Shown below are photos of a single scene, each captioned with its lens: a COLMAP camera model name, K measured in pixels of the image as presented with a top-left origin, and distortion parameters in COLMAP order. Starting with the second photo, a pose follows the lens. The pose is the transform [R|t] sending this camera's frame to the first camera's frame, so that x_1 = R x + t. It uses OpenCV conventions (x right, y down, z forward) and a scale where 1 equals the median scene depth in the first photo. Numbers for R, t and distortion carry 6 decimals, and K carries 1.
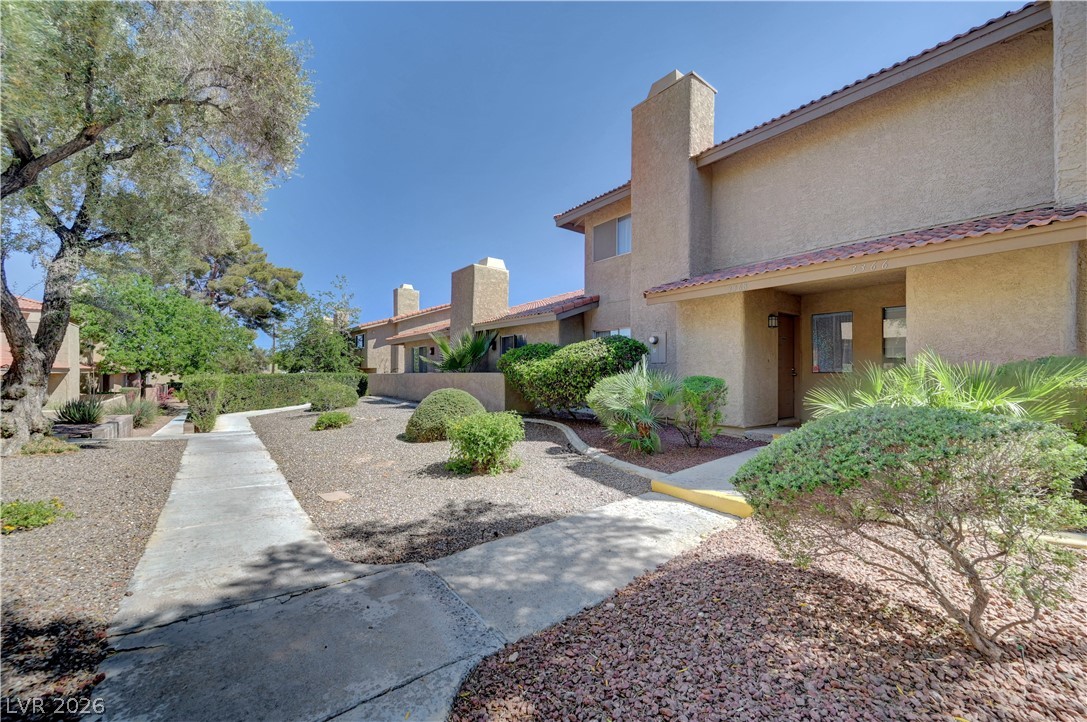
lens RADIAL K [[435.0, 0, 545.7], [0, 435.0, 373.0], [0, 0, 1]] dist [-0.000470, -0.000068]
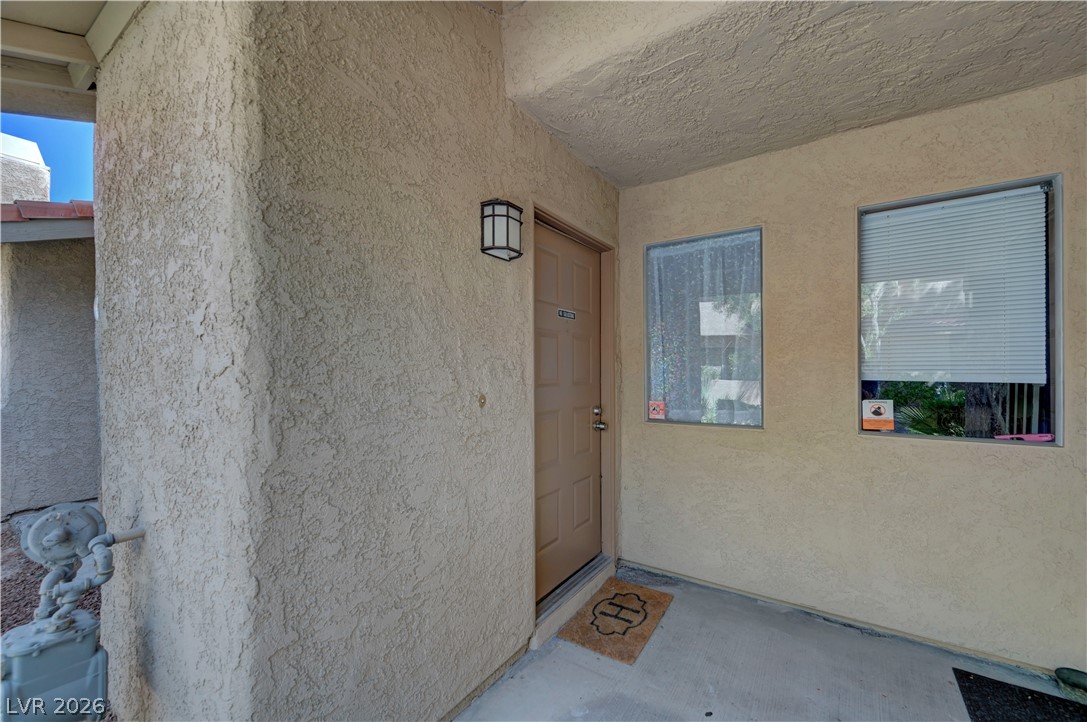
lens RADIAL K [[435.0, 0, 545.7], [0, 435.0, 373.0], [0, 0, 1]] dist [-0.000470, -0.000068]
pose [[0.947020, -0.009209, 0.321043, 0.441518], [0.008055, 0.999955, 0.004923, -0.040275], [-0.321074, -0.002076, 0.947052, 0.726937]]
